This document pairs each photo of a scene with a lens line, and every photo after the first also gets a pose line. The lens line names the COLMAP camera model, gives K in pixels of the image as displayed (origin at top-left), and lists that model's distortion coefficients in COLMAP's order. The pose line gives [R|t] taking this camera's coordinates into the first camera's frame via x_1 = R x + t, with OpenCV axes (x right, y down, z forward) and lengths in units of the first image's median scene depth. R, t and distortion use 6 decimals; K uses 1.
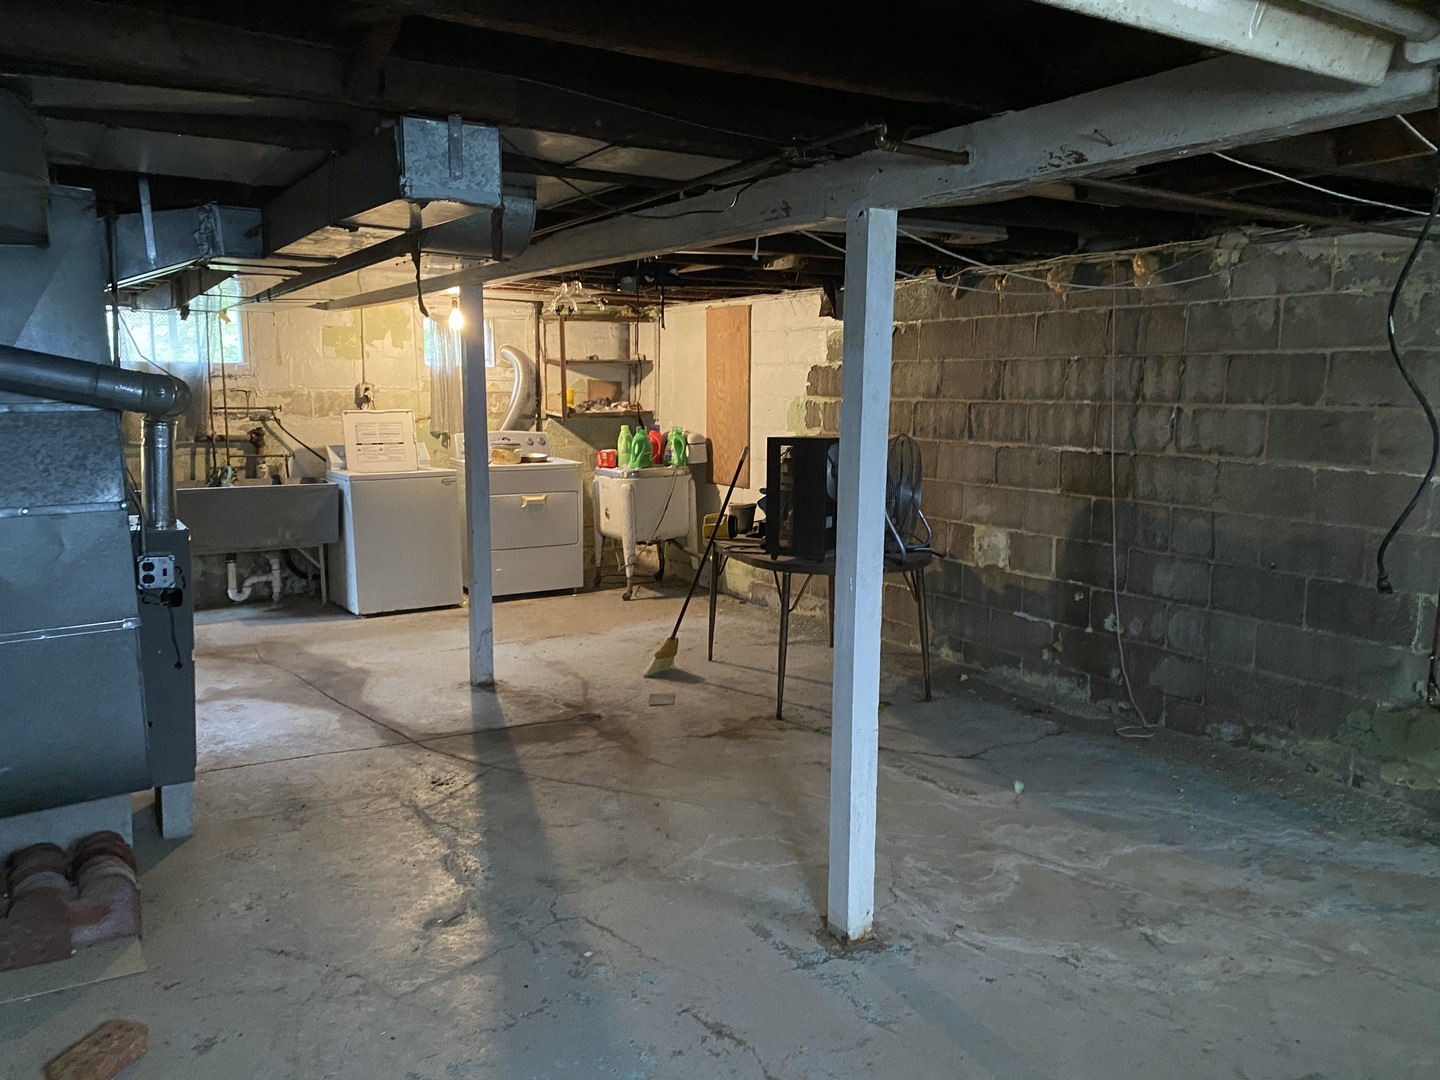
lens RADIAL K [[1109.6, 0, 728.1], [0, 1109.6, 537.7], [0, 0, 1]] dist [0.037482, -0.007512]
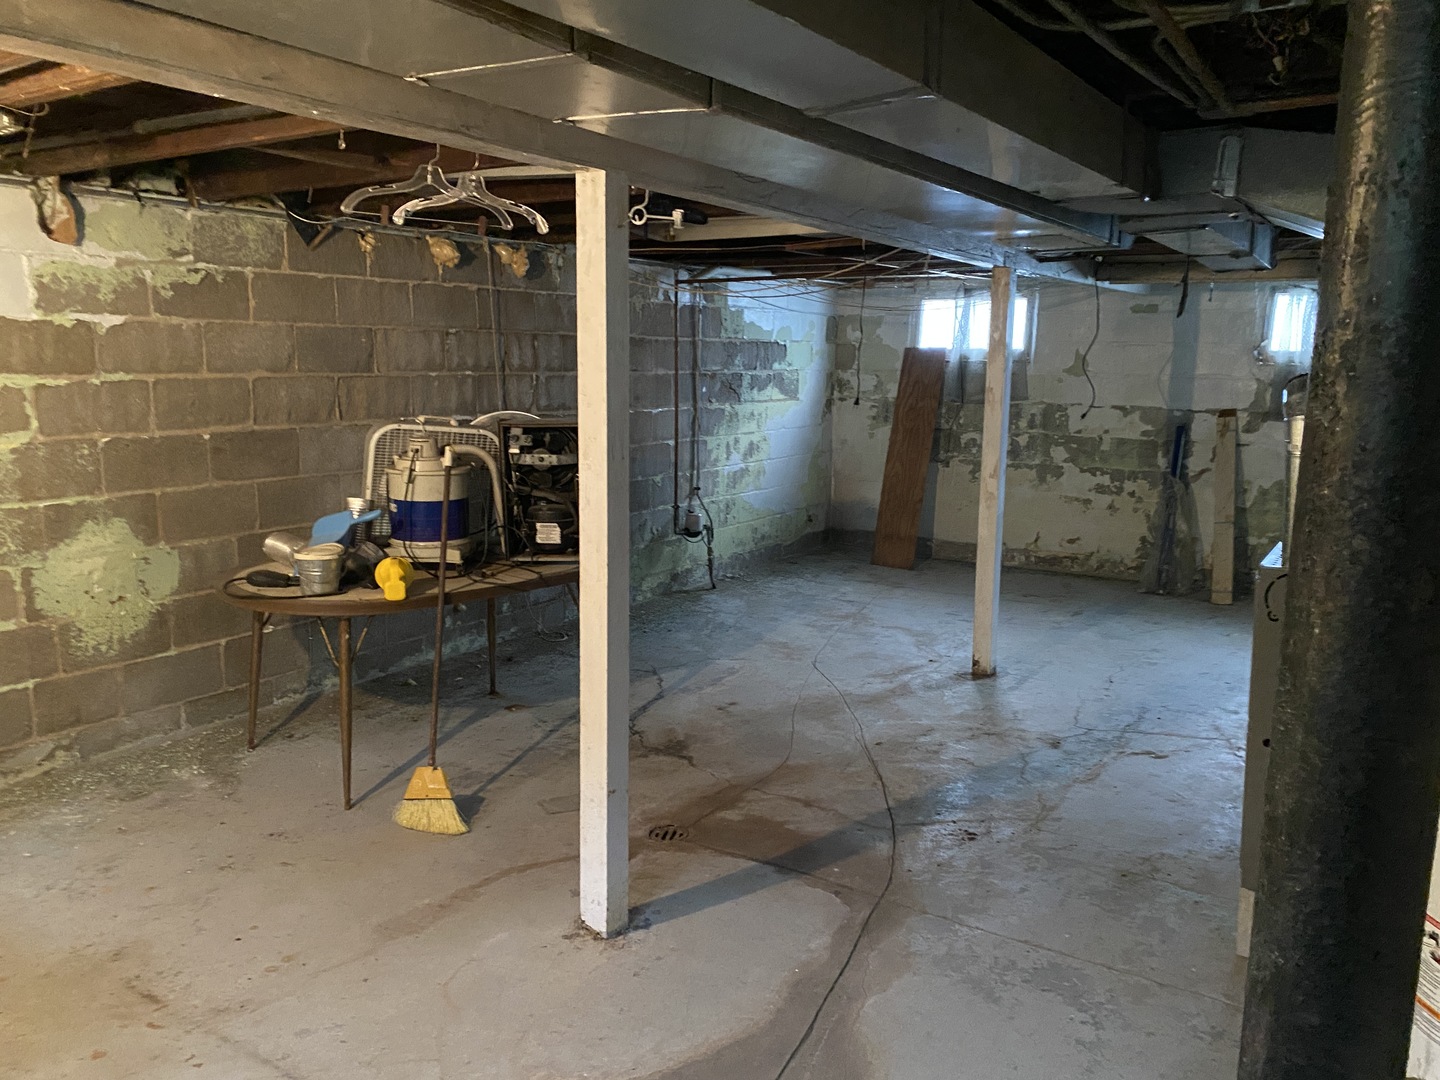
lens RADIAL K [[1109.6, 0, 728.1], [0, 1109.6, 537.7], [0, 0, 1]] dist [0.037482, -0.007512]
pose [[-0.435344, -0.158926, 0.886125, -0.797693], [0.108630, 0.967830, 0.226948, -0.192346], [-0.893686, 0.195060, -0.404075, 1.296180]]
